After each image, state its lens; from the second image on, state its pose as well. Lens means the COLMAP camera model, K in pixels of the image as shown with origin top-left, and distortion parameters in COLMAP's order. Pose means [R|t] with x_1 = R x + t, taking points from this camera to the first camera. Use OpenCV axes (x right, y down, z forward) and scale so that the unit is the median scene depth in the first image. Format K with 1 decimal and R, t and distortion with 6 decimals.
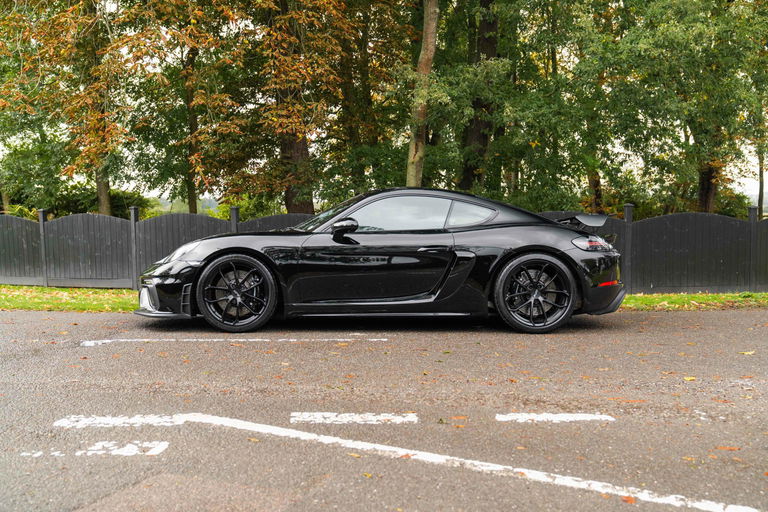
lens RADIAL K [[812.3, 0, 384.5], [0, 812.3, 258.1], [0, 0, 1]] dist [0.020872, 0.000000]
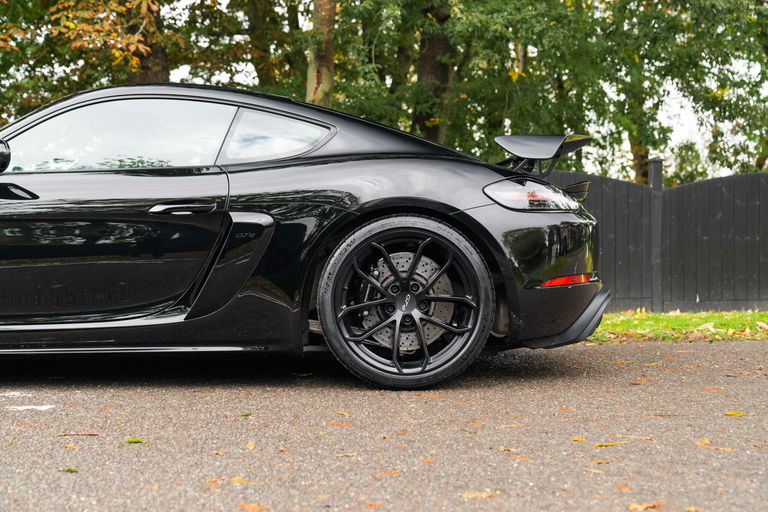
lens RADIAL K [[1059.3, 0, 383.5], [0, 1059.3, 255.0], [0, 0, 1]] dist [-0.018581, 0.000000]
pose [[0.999974, -0.004214, -0.005810, 0.175379], [0.004091, 0.999770, -0.021043, 0.028896], [0.005898, 0.021019, 0.999762, 0.394248]]
